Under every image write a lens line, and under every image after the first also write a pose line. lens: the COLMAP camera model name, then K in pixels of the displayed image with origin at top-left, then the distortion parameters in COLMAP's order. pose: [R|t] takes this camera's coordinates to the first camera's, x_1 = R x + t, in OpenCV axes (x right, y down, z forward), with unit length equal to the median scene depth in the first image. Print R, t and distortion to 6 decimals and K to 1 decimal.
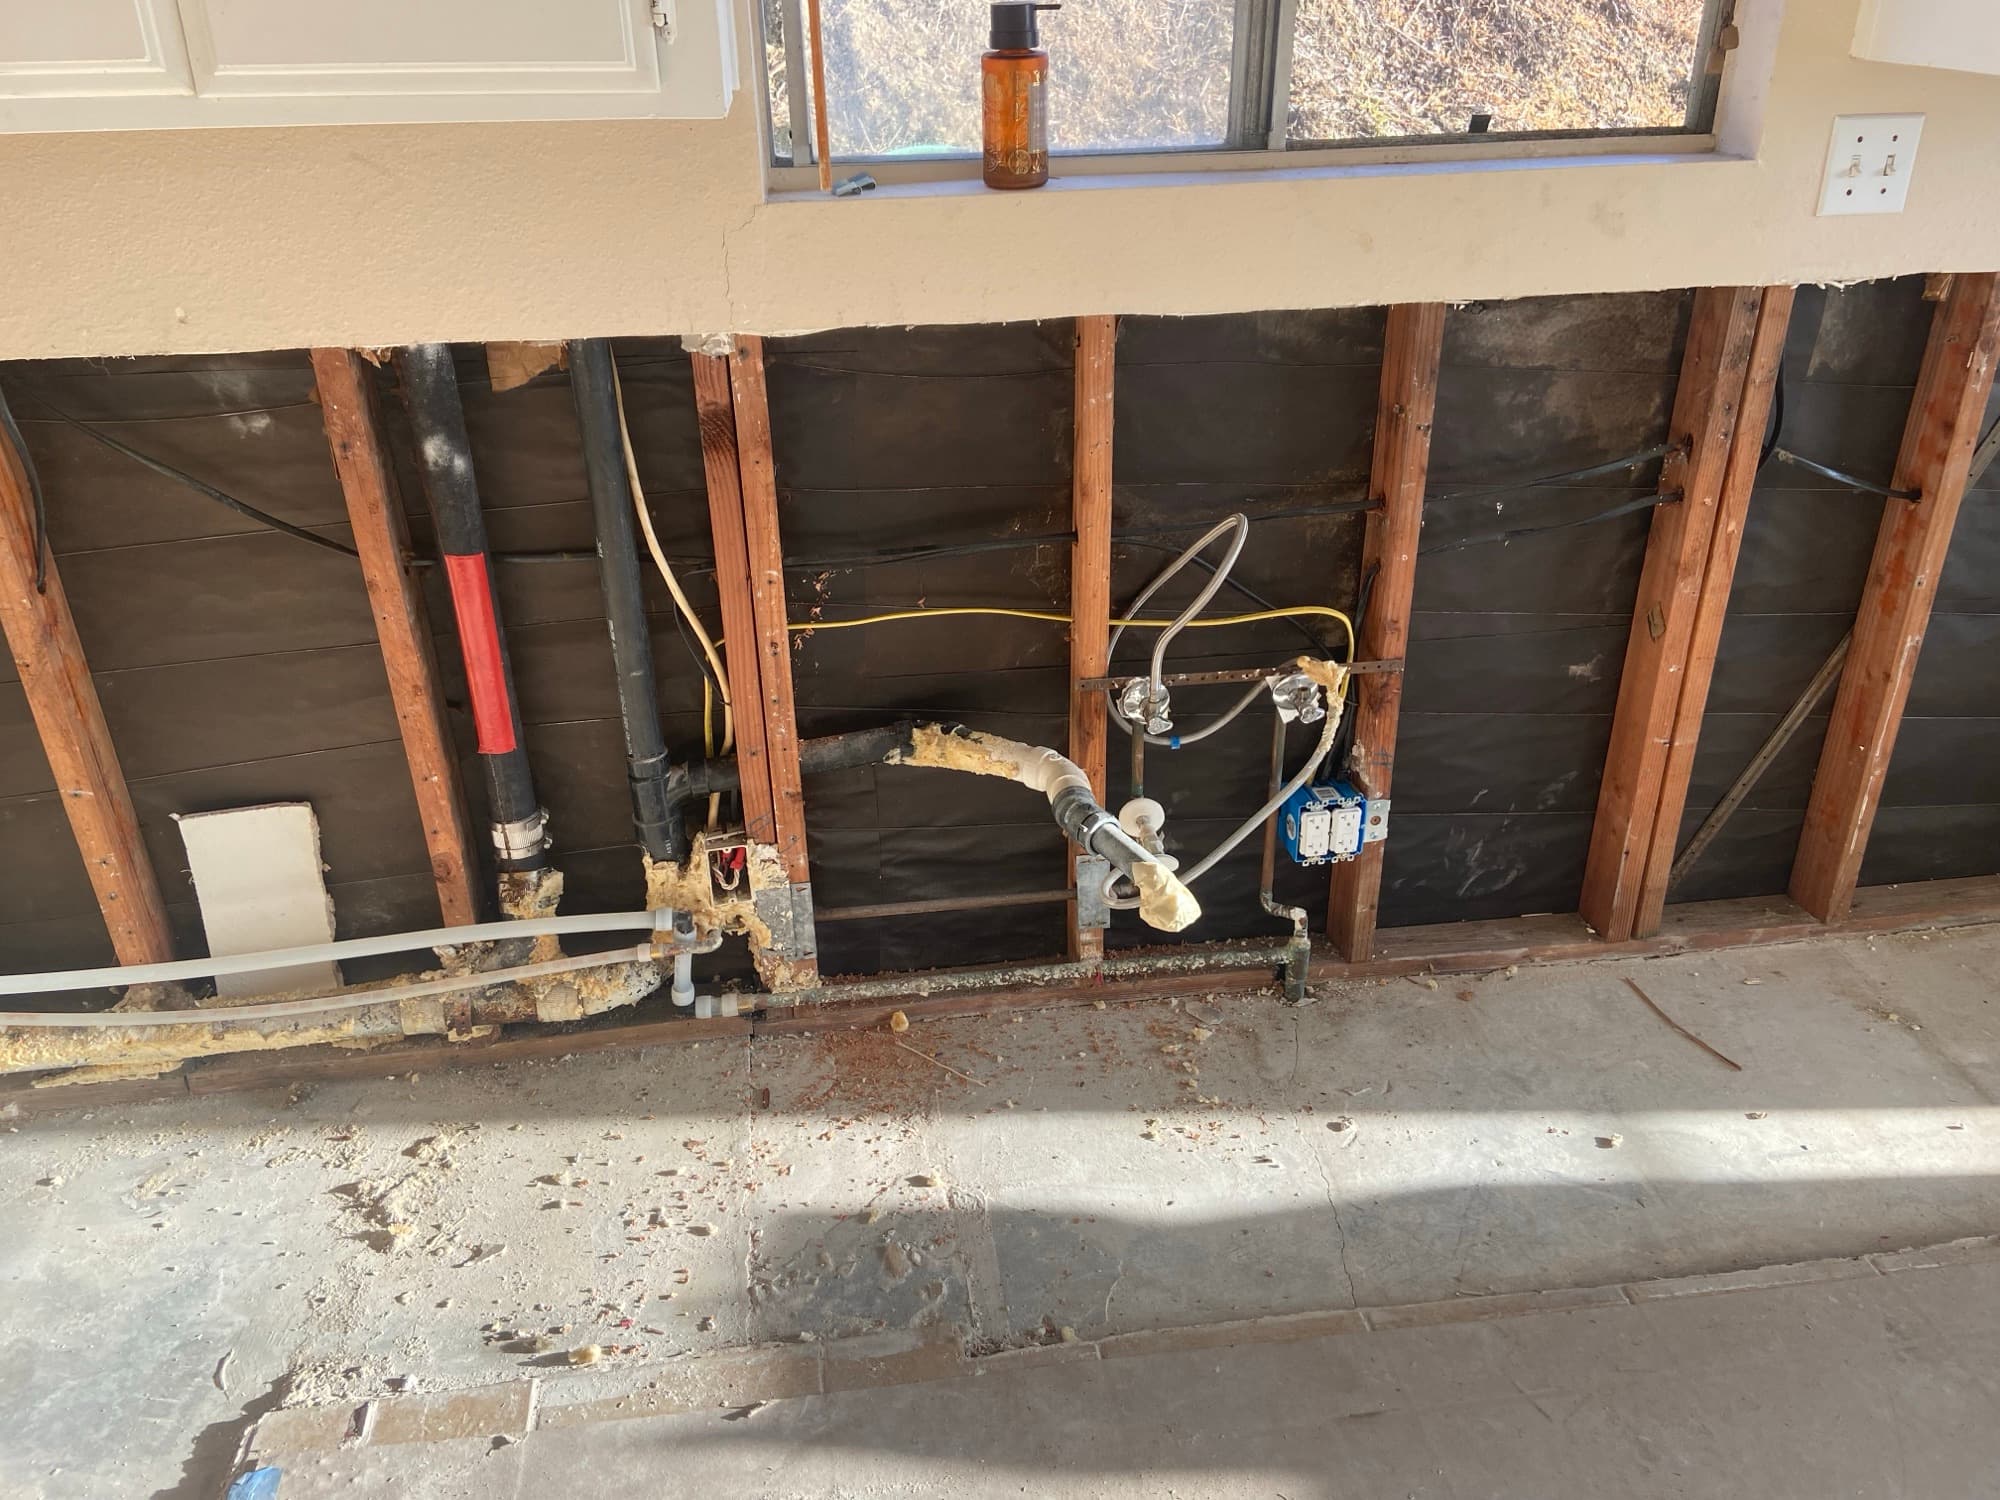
lens RADIAL K [[1474.4, 0, 1006.8], [0, 1474.4, 723.4], [0, 0, 1]] dist [0.131345, -0.164094]
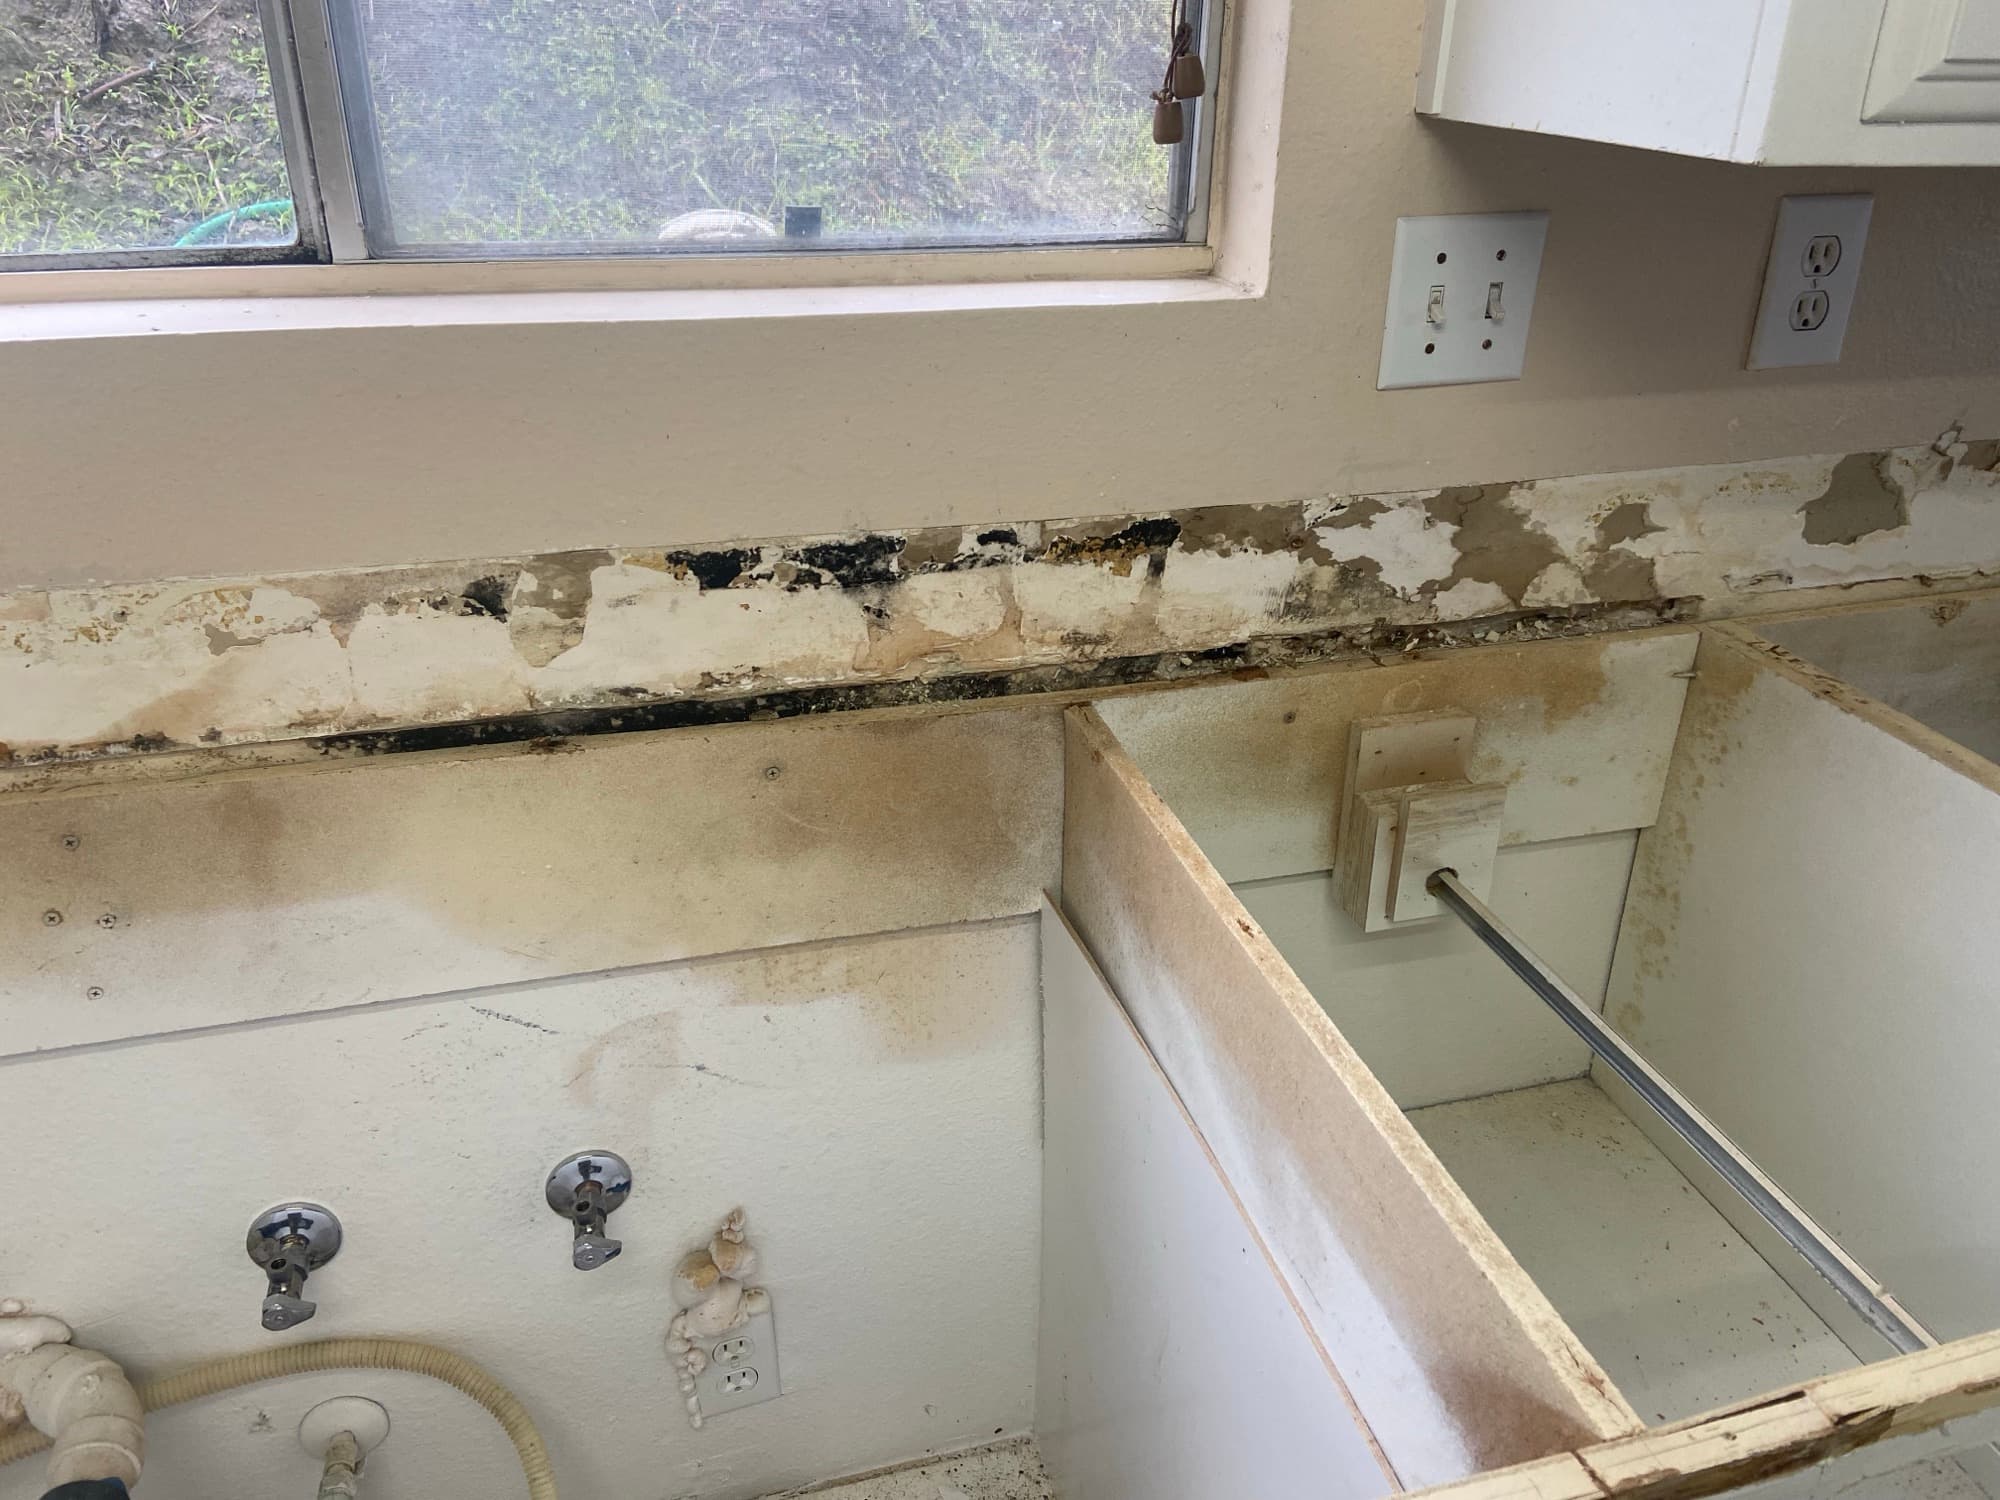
lens RADIAL K [[1474.4, 0, 1006.8], [0, 1474.4, 723.4], [0, 0, 1]] dist [0.131345, -0.164094]
pose [[0.989302, -0.036856, 0.141146, 0.303746], [0.039730, 0.999055, -0.017597, -0.199481], [-0.140365, 0.023017, 0.989832, 0.447935]]
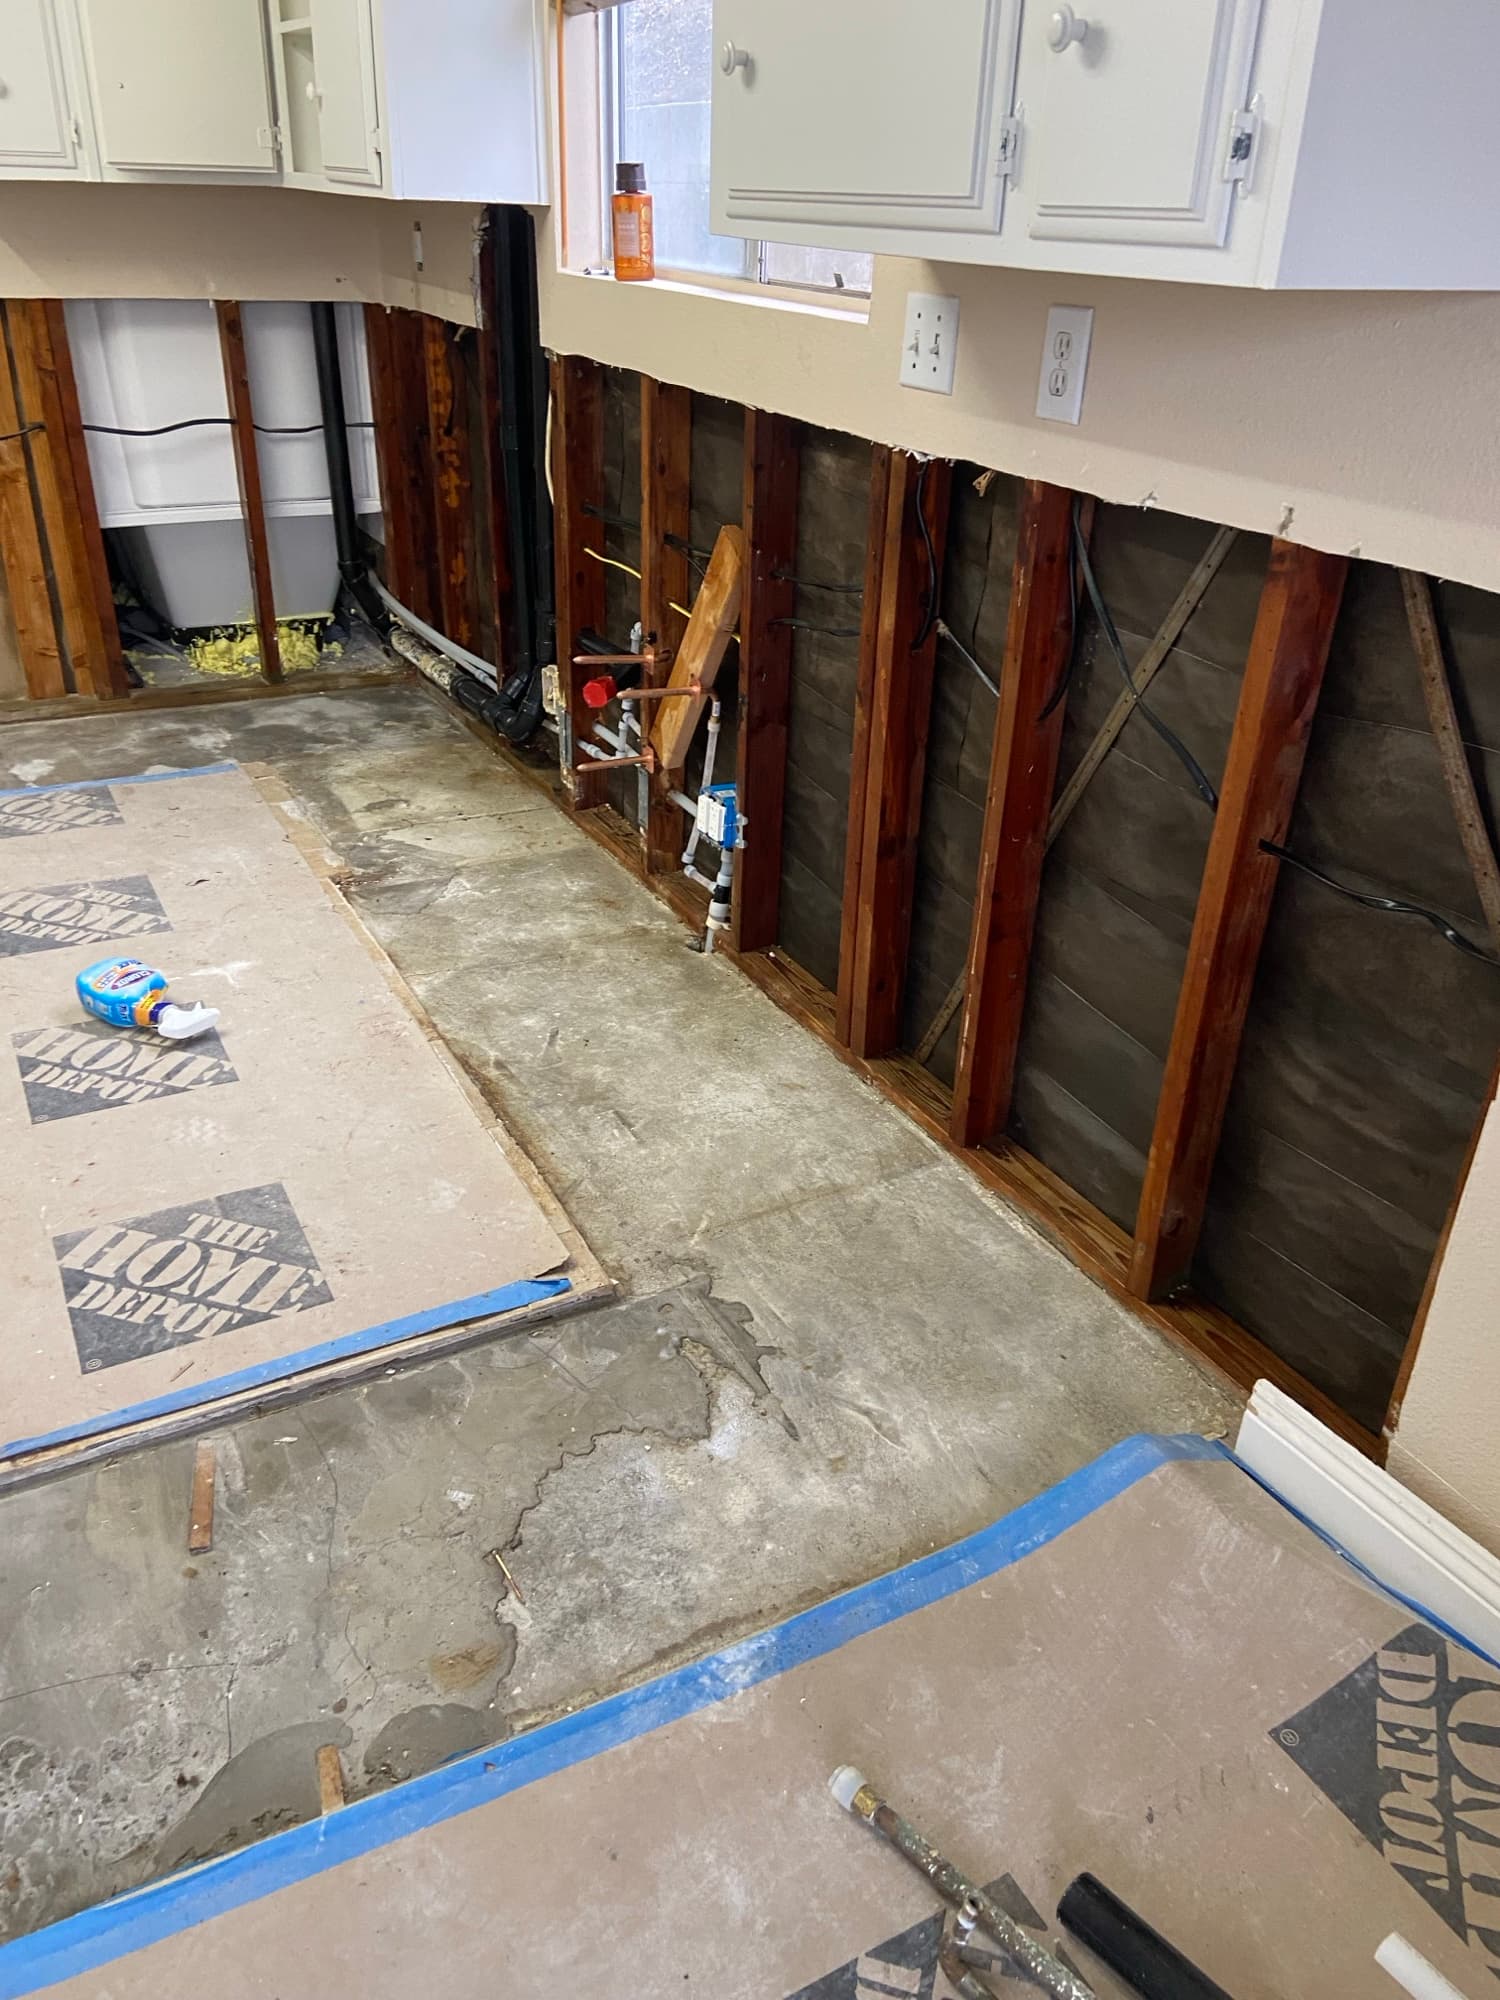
lens RADIAL K [[1474.4, 0, 750.0], [0, 1474.4, 1000.0], [0, 0, 1]] dist [0.131345, -0.164094]
pose [[0.356825, 0.467875, -0.808560, 1.599821], [-0.458121, 0.841953, 0.285025, -0.213473], [0.814126, 0.268715, 0.514773, 0.447641]]
